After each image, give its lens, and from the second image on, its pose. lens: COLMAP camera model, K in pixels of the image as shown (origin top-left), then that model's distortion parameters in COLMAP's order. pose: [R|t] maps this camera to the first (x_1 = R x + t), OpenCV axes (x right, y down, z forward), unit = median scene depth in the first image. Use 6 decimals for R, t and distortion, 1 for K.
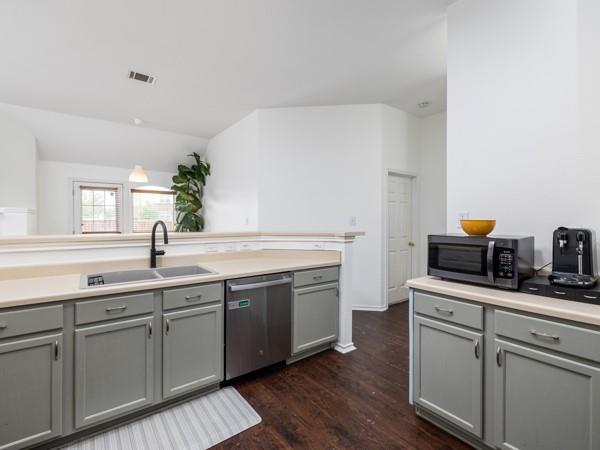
lens RADIAL K [[279.4, 0, 300.0], [0, 279.4, 225.0], [0, 0, 1]] dist [0.000549, 0.000076]
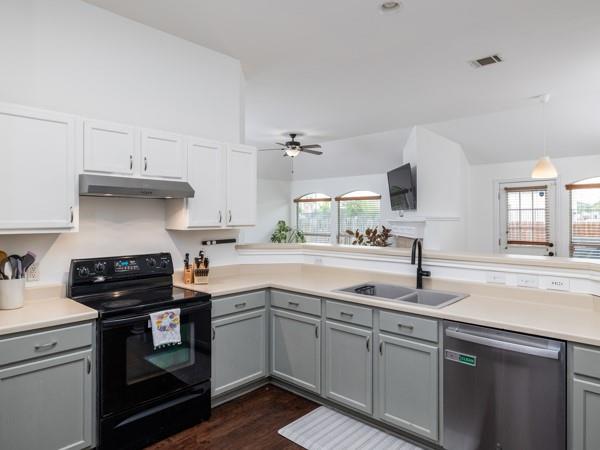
lens RADIAL K [[383.7, 0, 301.0], [0, 383.7, 222.2], [0, 0, 1]] dist [-0.000888, -0.000621]
pose [[0.169450, 0.003683, -0.985532, 0.581861], [-0.011995, 0.999927, 0.001675, -0.056651], [0.985466, 0.011538, 0.169482, 0.340251]]
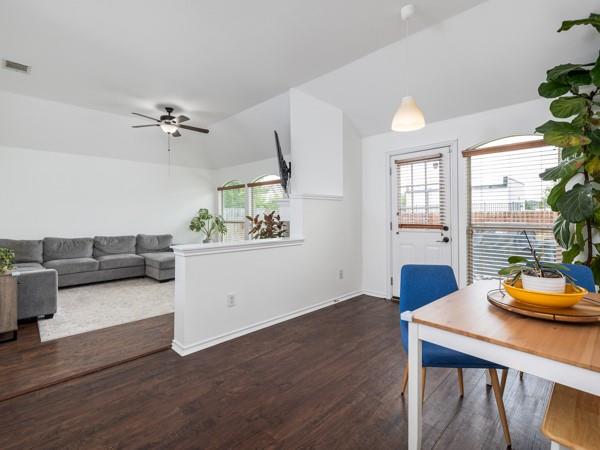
lens RADIAL K [[300.2, 0, 301.3], [0, 300.2, 218.7], [0, 0, 1]] dist [0.000458, -0.000245]
pose [[0.139113, 0.003970, -0.990269, -0.097129], [-0.006710, 0.999973, 0.003067, 0.018777], [0.990254, 0.006218, 0.139136, 1.312606]]
